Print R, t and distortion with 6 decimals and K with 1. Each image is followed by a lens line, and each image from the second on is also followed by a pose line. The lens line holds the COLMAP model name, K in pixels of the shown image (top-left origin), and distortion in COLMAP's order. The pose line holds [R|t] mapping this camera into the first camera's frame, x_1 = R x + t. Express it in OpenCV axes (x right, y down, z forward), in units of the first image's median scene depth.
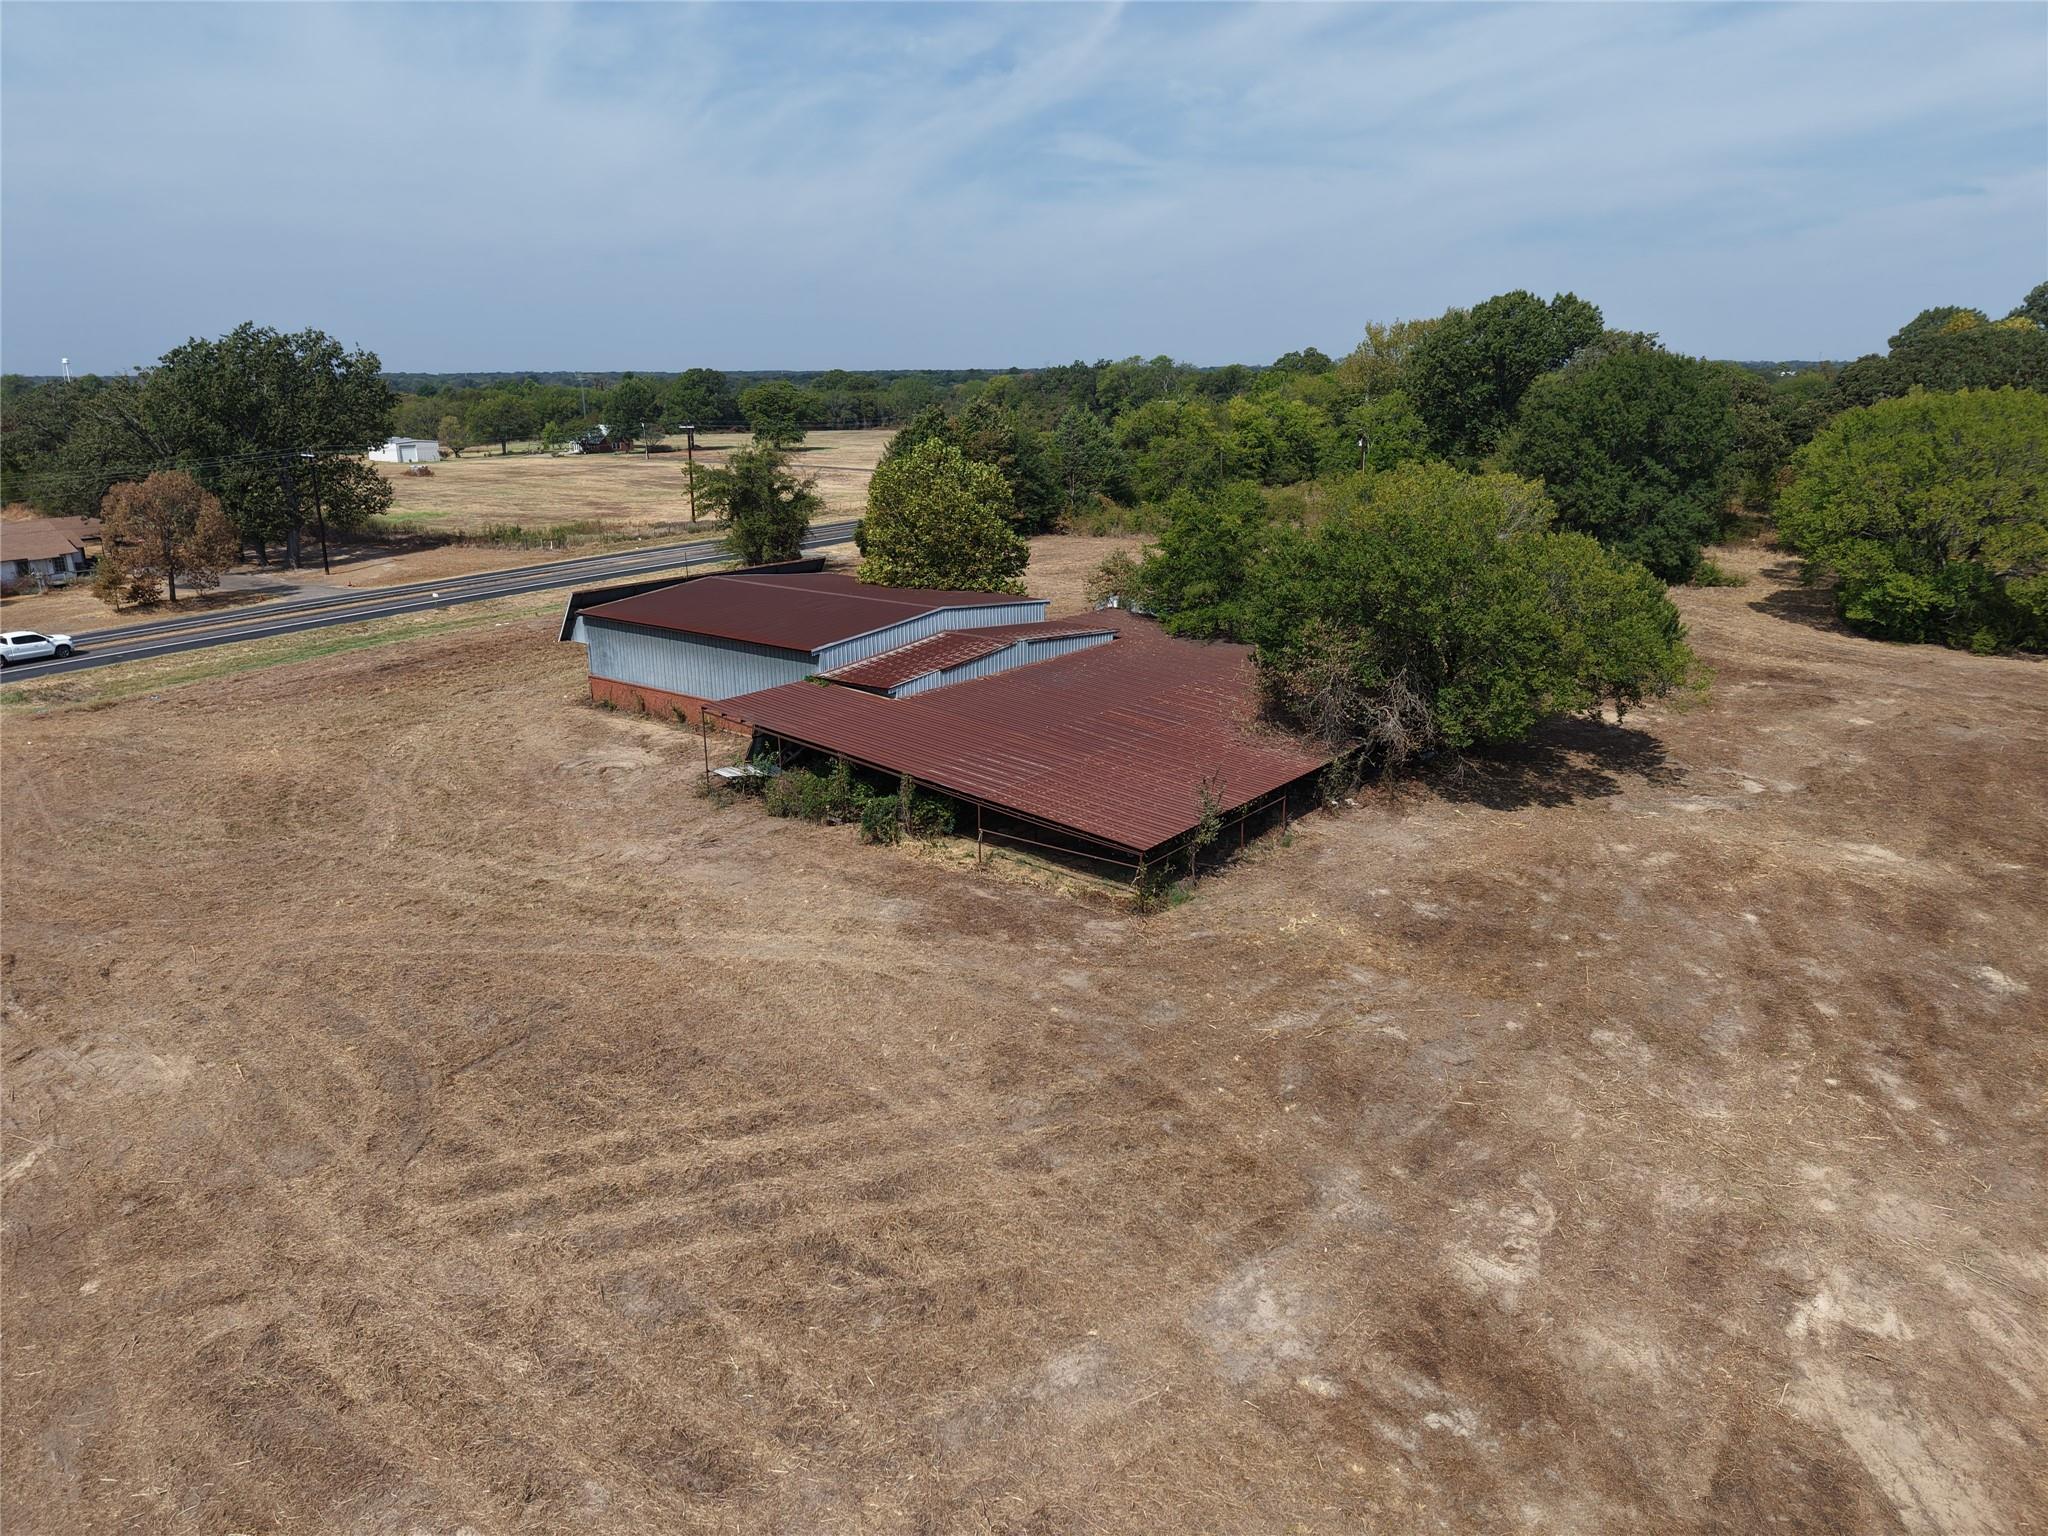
lens RADIAL K [[1442.0, 0, 967.3], [0, 1442.0, 776.4], [0, 0, 1]] dist [0.084908, -0.258036]
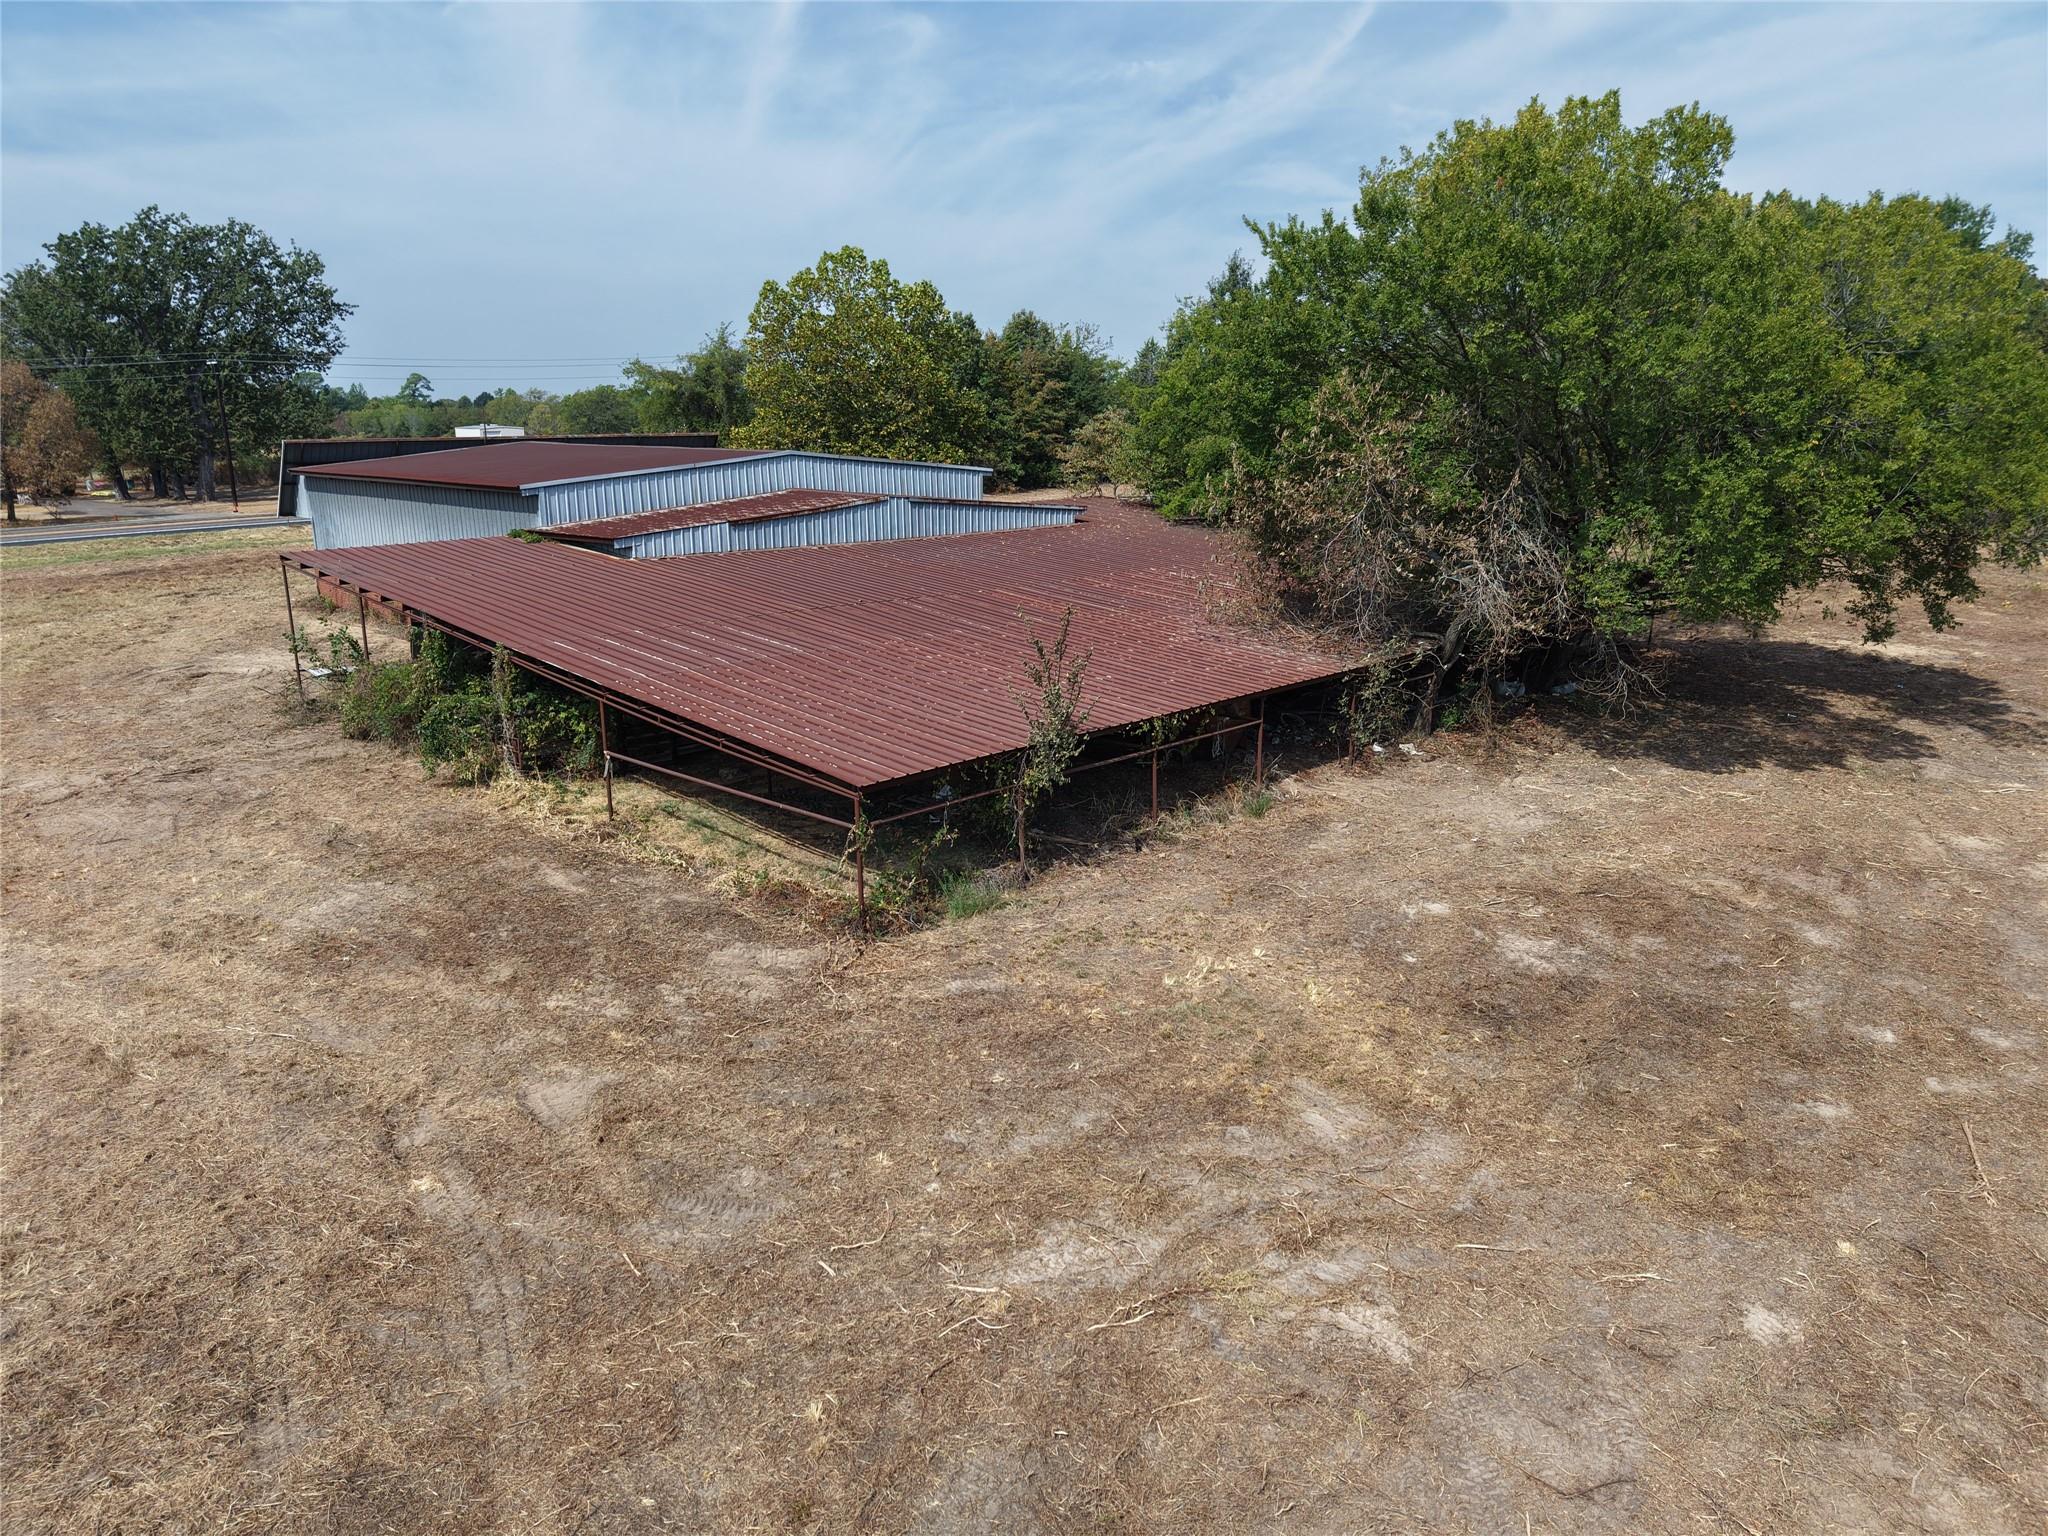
lens RADIAL K [[1352.0, 0, 1017.6], [0, 1352.0, 797.6], [0, 0, 1]] dist [0.036434, -0.039680]
pose [[0.994983, 0.031559, -0.094939, 0.195073], [-0.033100, 0.999344, -0.014709, 0.055143], [0.094412, 0.017777, 0.995374, 0.562853]]
